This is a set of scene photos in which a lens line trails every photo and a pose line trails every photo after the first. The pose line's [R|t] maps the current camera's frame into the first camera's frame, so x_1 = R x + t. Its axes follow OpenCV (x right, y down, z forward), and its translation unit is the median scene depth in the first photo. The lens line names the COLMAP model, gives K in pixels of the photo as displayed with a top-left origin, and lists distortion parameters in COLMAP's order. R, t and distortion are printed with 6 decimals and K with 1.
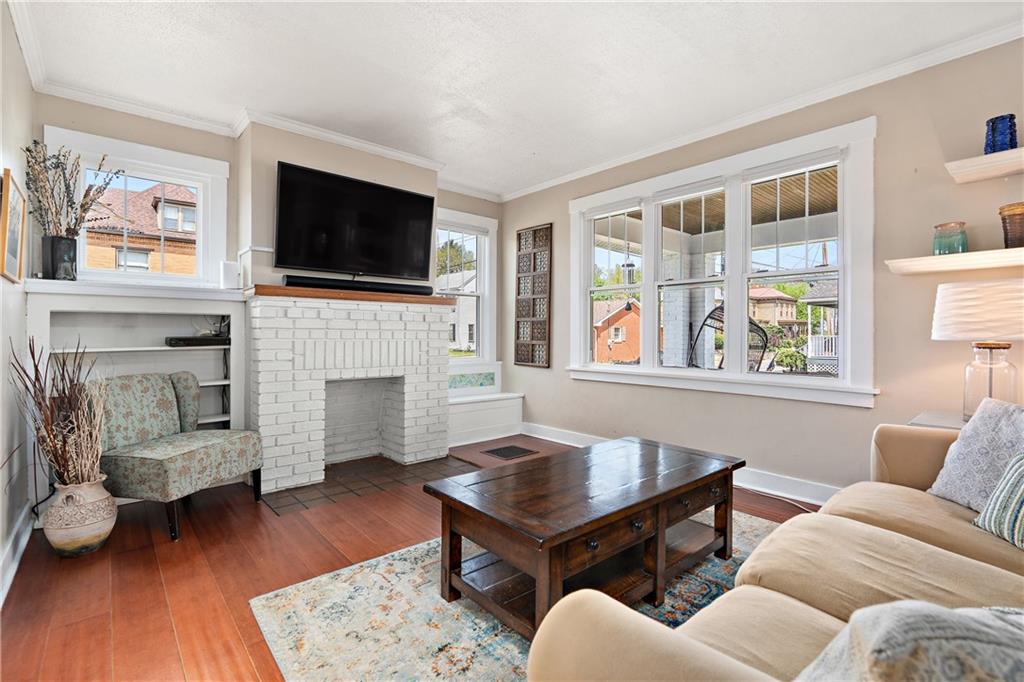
lens RADIAL K [[465.5, 0, 511.9], [0, 465.5, 333.9], [0, 0, 1]] dist [-0.003379, -0.000053]
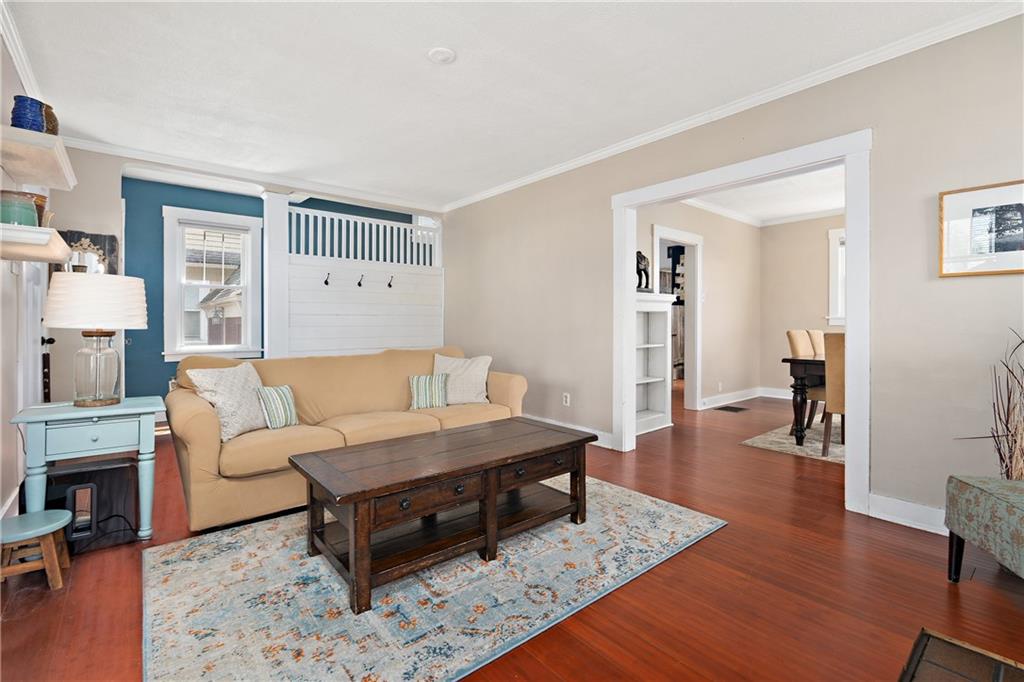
lens RADIAL K [[465.5, 0, 511.9], [0, 465.5, 333.9], [0, 0, 1]] dist [-0.003379, -0.000053]
pose [[-0.999628, -0.007741, 0.026139, 0.024713], [-0.007130, 0.999700, 0.023419, 0.000778], [-0.026312, 0.023224, -0.999384, 2.110755]]
